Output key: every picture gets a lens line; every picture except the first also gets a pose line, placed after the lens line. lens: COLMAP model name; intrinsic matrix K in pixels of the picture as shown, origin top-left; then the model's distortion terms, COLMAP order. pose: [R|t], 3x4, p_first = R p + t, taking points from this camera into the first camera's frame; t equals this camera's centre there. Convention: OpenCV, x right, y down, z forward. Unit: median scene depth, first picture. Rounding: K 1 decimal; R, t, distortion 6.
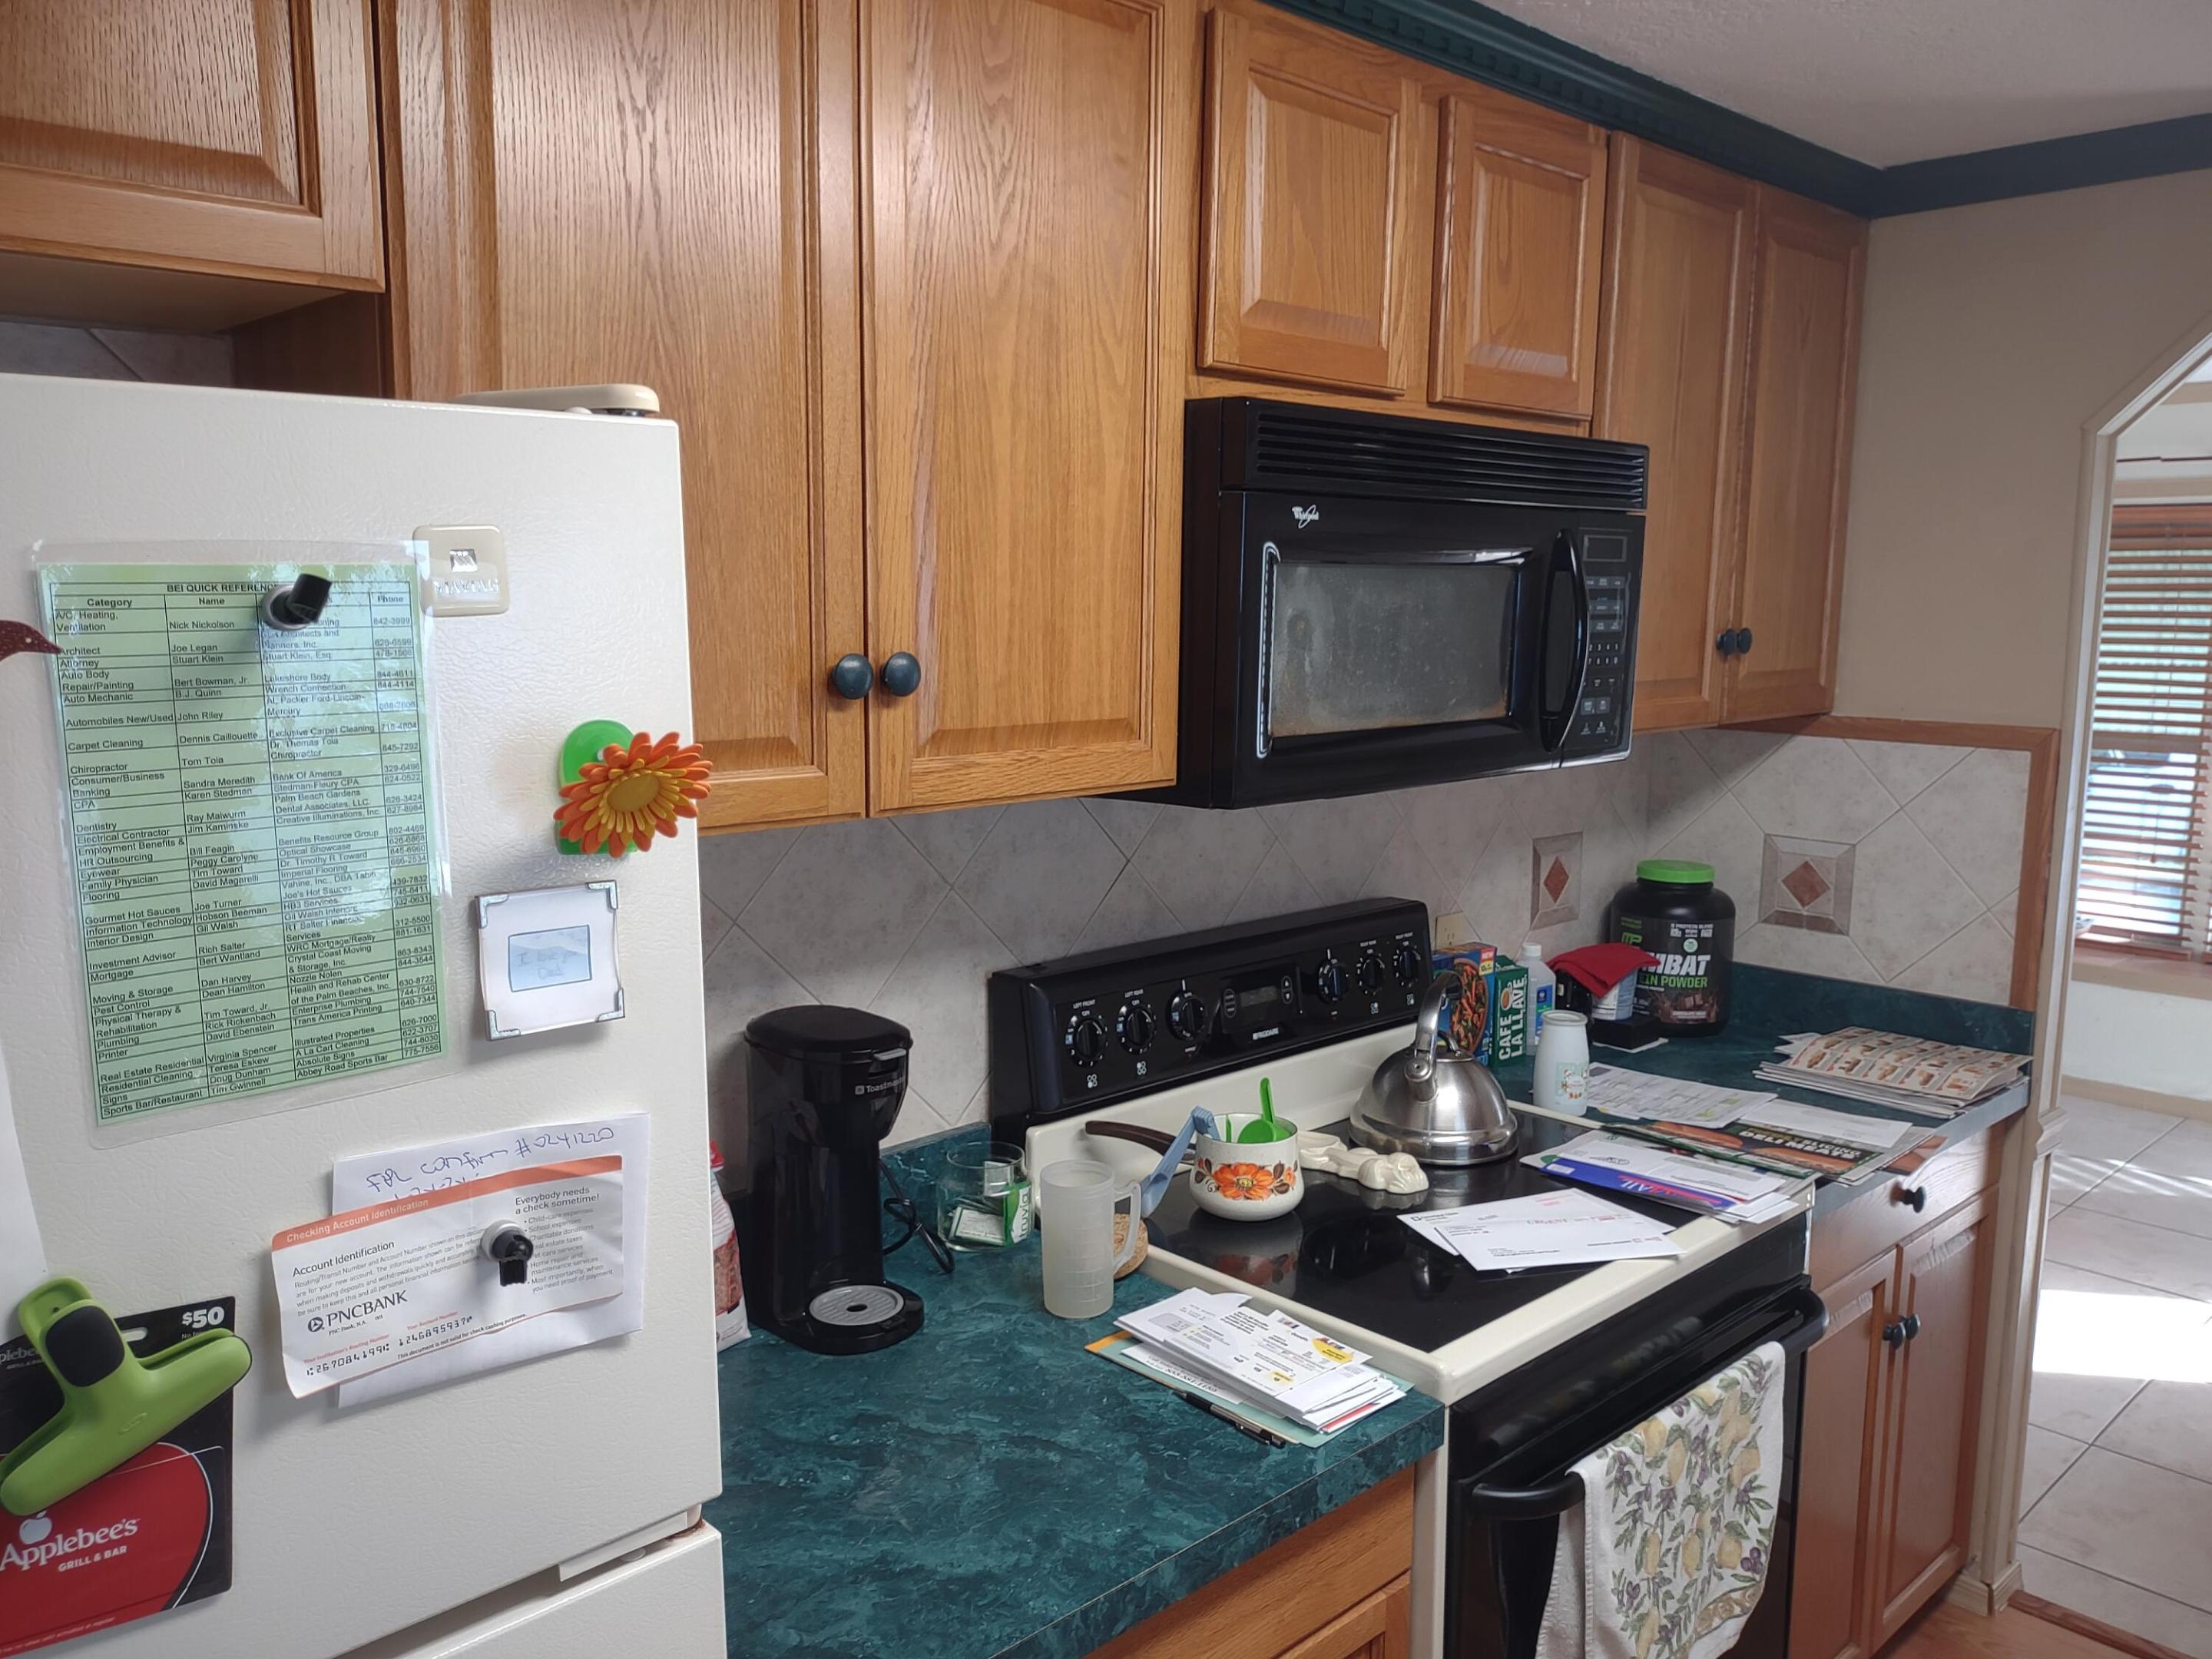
lens RADIAL K [[1674.7, 0, 1123.7], [0, 1674.7, 835.7], [0, 0, 1]] dist [0.015842, -0.015325]
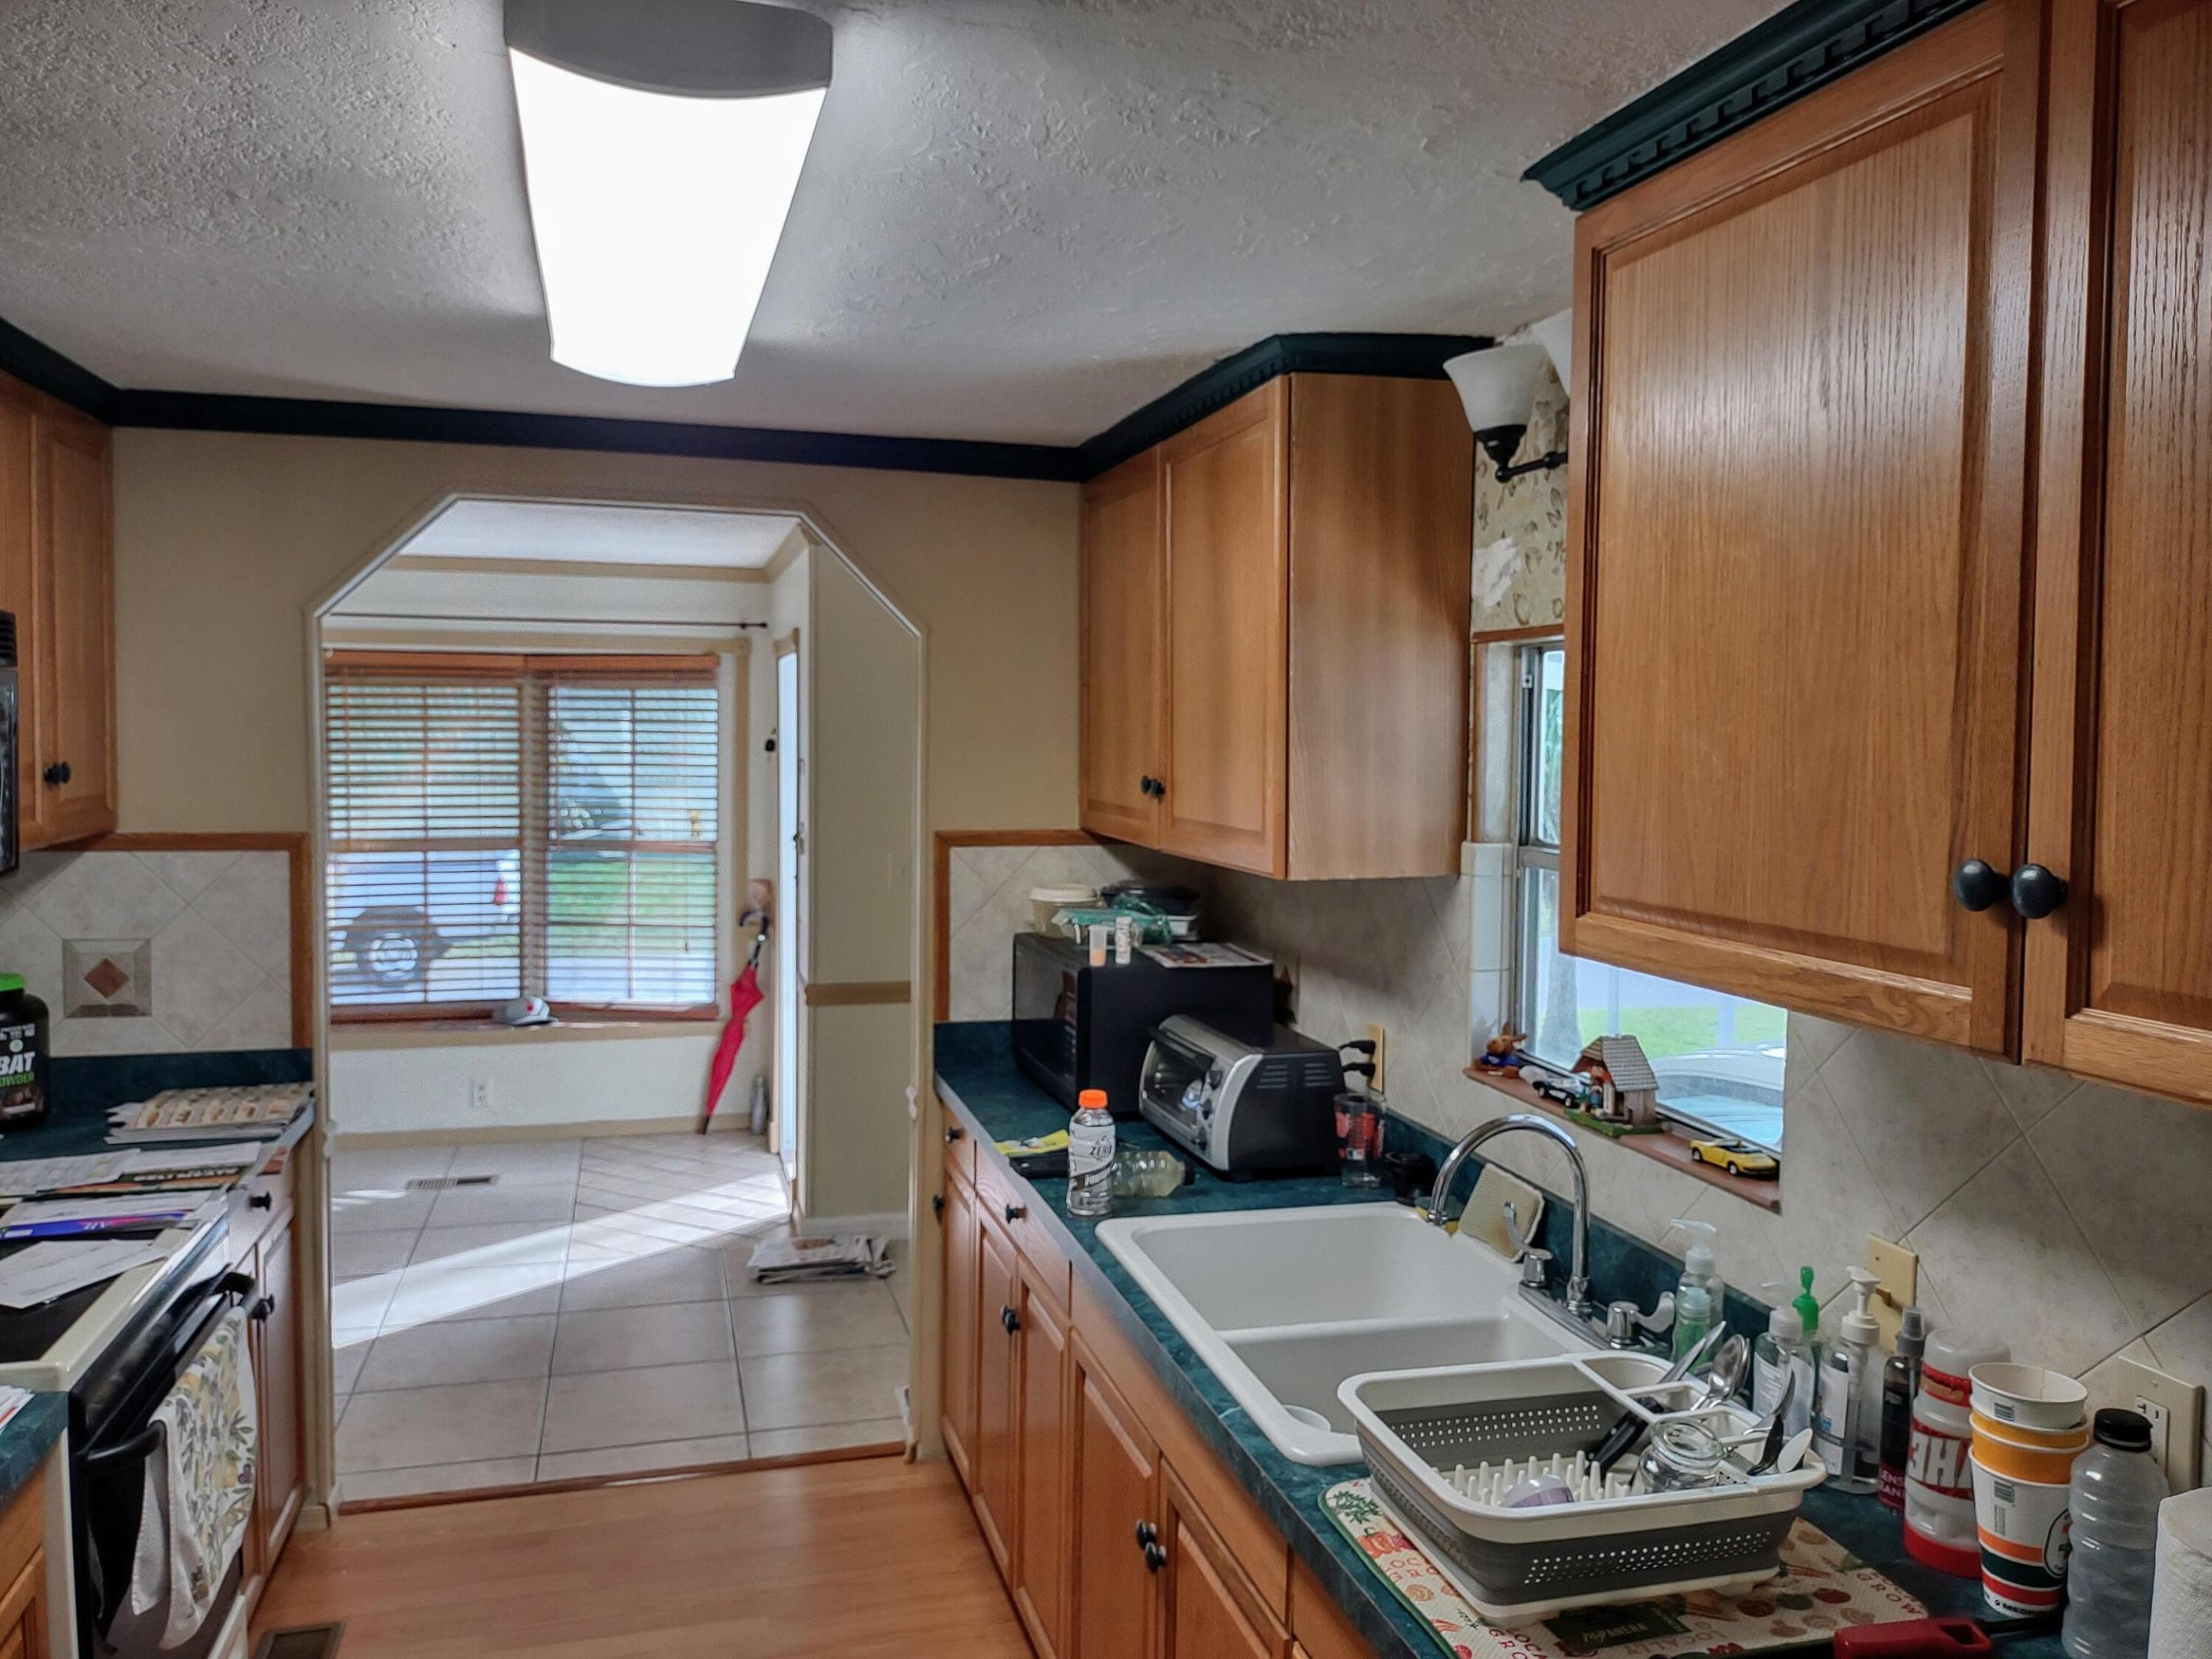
lens RADIAL K [[1674.7, 0, 1106.5], [0, 1674.7, 827.1], [0, 0, 1]] dist [0.015842, -0.015325]
pose [[0.475543, -0.054318, 0.878014, -0.372312], [0.118052, 0.993004, -0.002507, 0.012779], [-0.871735, 0.104843, 0.478628, -0.226574]]
